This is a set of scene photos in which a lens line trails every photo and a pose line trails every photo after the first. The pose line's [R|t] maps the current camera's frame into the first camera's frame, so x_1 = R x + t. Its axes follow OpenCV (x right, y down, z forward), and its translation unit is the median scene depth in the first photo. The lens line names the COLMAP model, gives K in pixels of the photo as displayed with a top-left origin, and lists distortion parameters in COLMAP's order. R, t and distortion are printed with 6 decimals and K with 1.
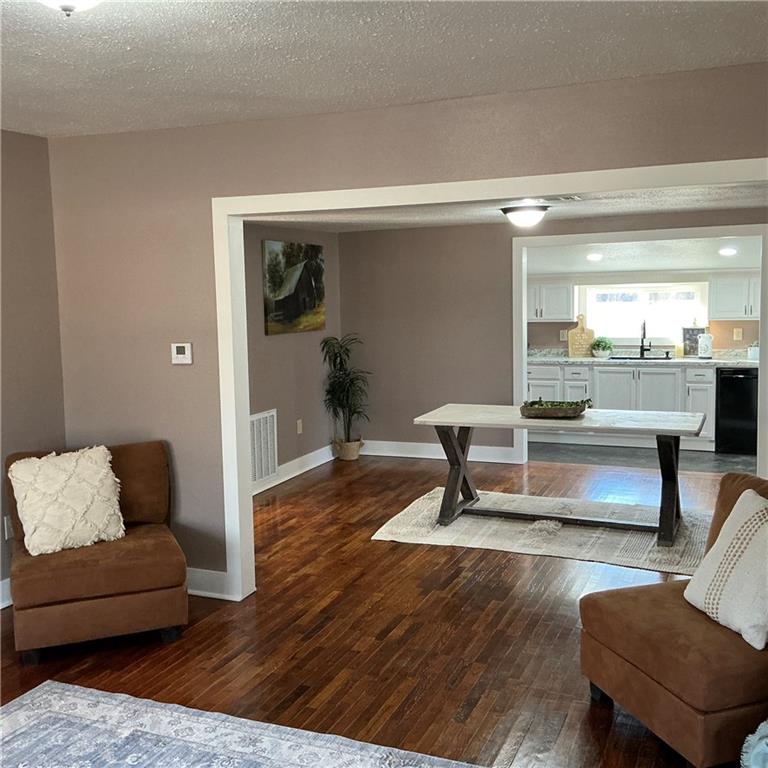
lens RADIAL K [[849.3, 0, 384.0], [0, 849.3, 384.0], [0, 0, 1]] dist [0.183455, -0.389152]
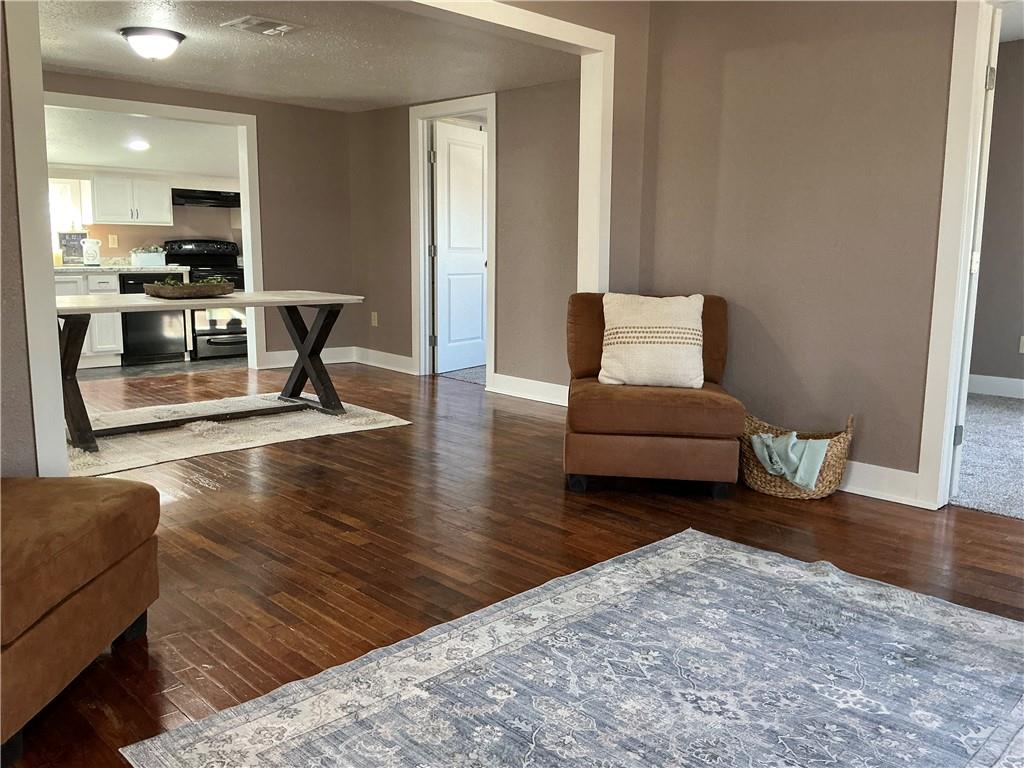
lens RADIAL K [[846.7, 0, 512.0], [0, 846.7, 384.0], [0, 0, 1]] dist [0.170032, -0.356396]
pose [[0.385581, -0.116865, 0.915243, -0.450481], [0.080589, 0.992421, 0.092769, 0.066530], [-0.919148, 0.037989, 0.392076, 0.369168]]
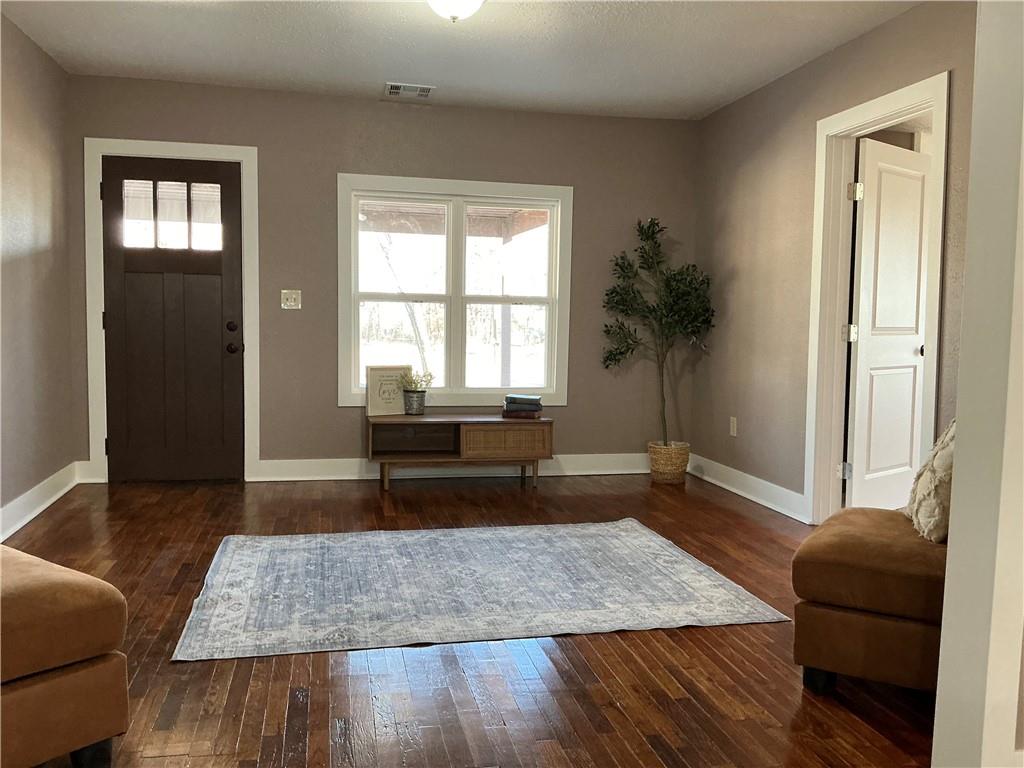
lens RADIAL K [[846.7, 0, 512.0], [0, 846.7, 384.0], [0, 0, 1]] dist [0.170032, -0.356396]
pose [[-0.815791, 0.050687, -0.576122, 0.198261], [-0.064309, 0.982025, 0.177459, -0.013279], [0.574761, 0.181820, -0.797867, 0.920258]]
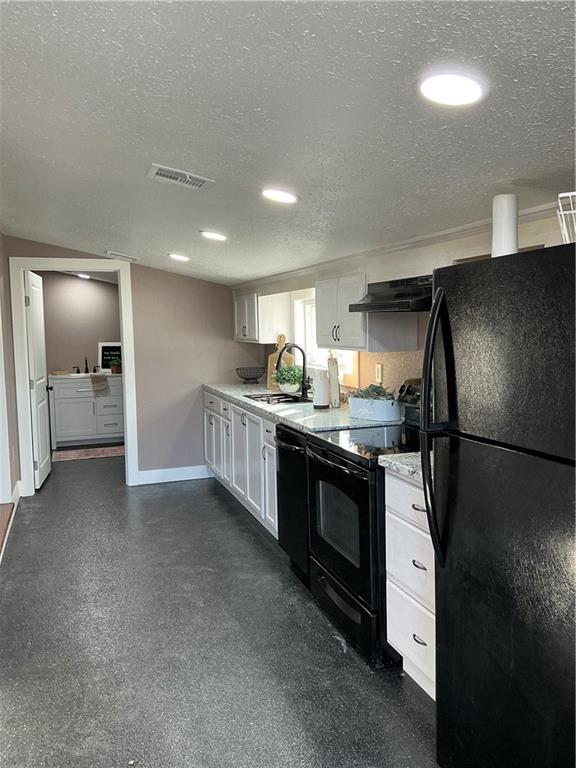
lens RADIAL K [[635.0, 0, 288.0], [0, 635.0, 384.0], [0, 0, 1]] dist [0.170032, -0.356396]
pose [[0.667441, 0.079637, -0.740392, 1.052720], [-0.076210, 0.996349, 0.038467, -0.094214], [0.740752, 0.030751, 0.671074, 0.996655]]
